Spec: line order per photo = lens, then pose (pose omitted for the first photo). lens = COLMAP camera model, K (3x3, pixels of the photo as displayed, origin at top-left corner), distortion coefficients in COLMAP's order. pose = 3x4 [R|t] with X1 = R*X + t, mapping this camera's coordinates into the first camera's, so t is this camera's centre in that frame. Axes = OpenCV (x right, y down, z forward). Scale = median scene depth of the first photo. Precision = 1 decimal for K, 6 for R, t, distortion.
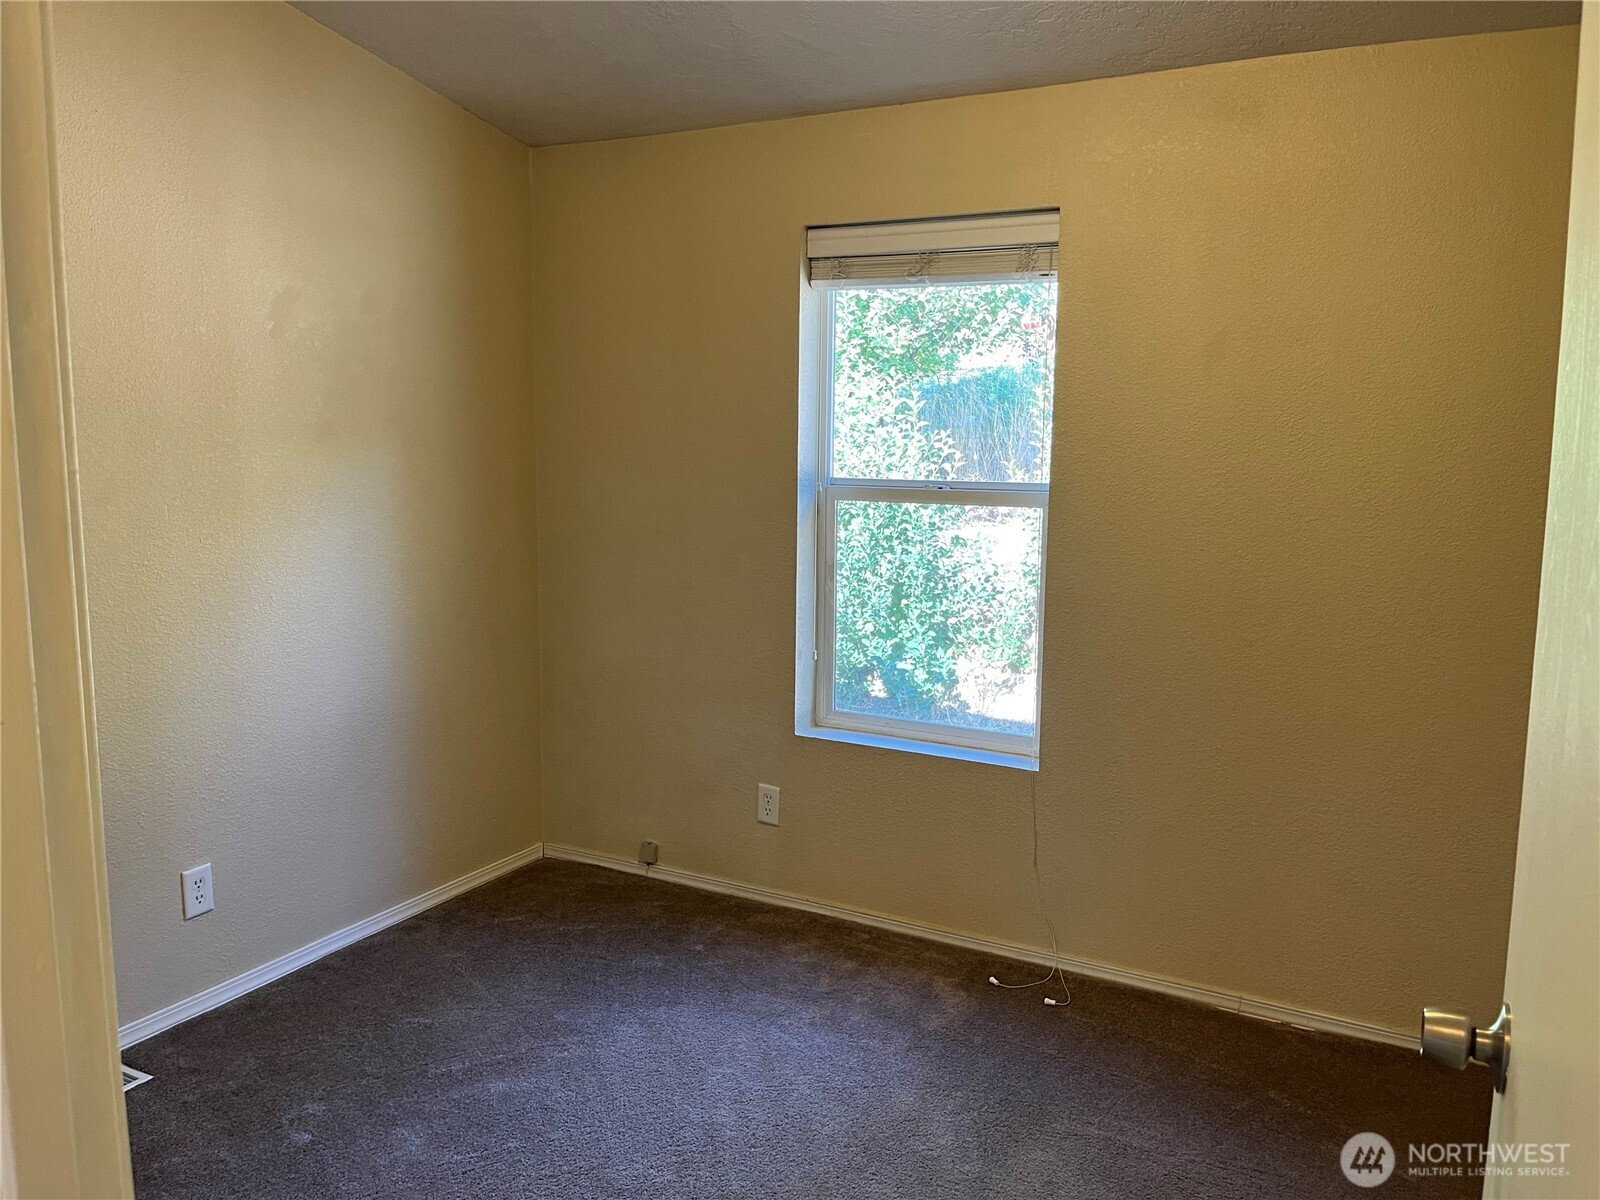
lens RADIAL K [[1270.5, 0, 800.0], [0, 1270.5, 600.0], [0, 0, 1]] dist [0.051536, -0.009347]
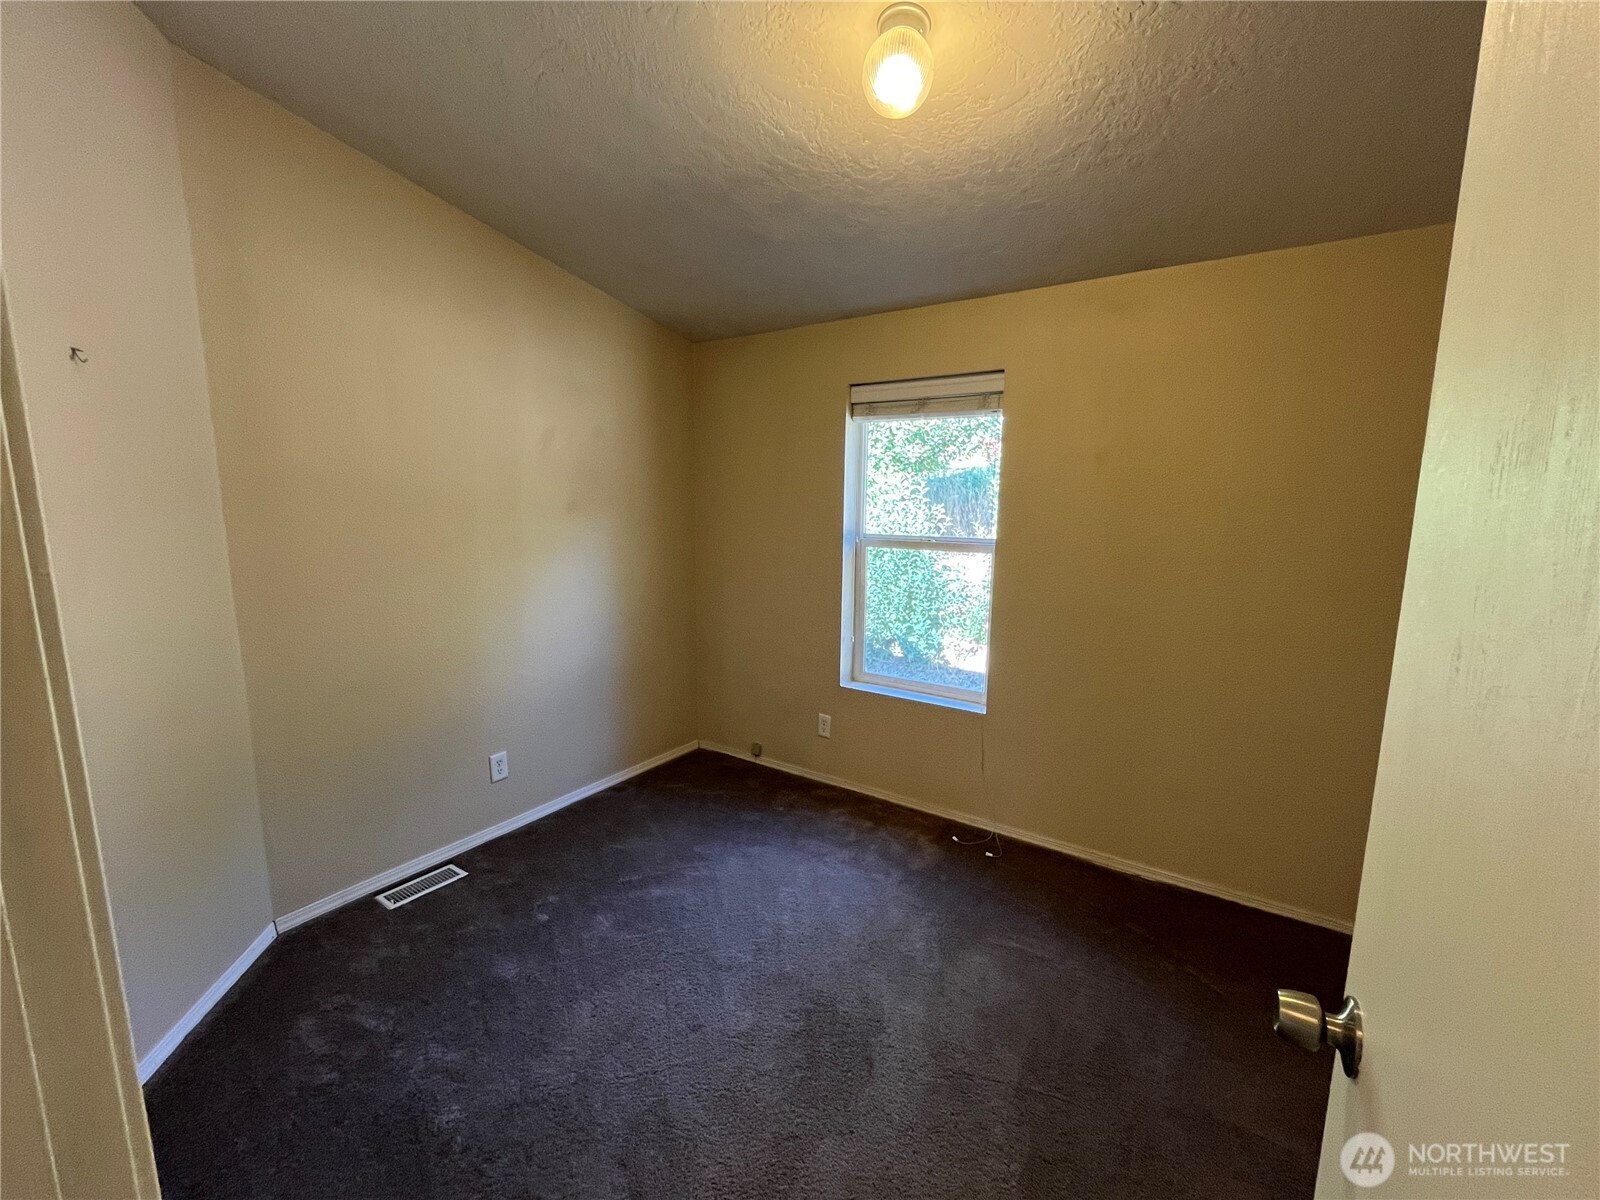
lens RADIAL K [[654.5, 0, 800.0], [0, 654.5, 600.0], [0, 0, 1]] dist [-0.003071, 0.000433]
pose [[0.994019, 0.016039, -0.108019, 0.034971], [-0.014075, 0.999722, 0.018920, -0.024158], [0.108292, -0.017286, 0.993969, 0.127551]]
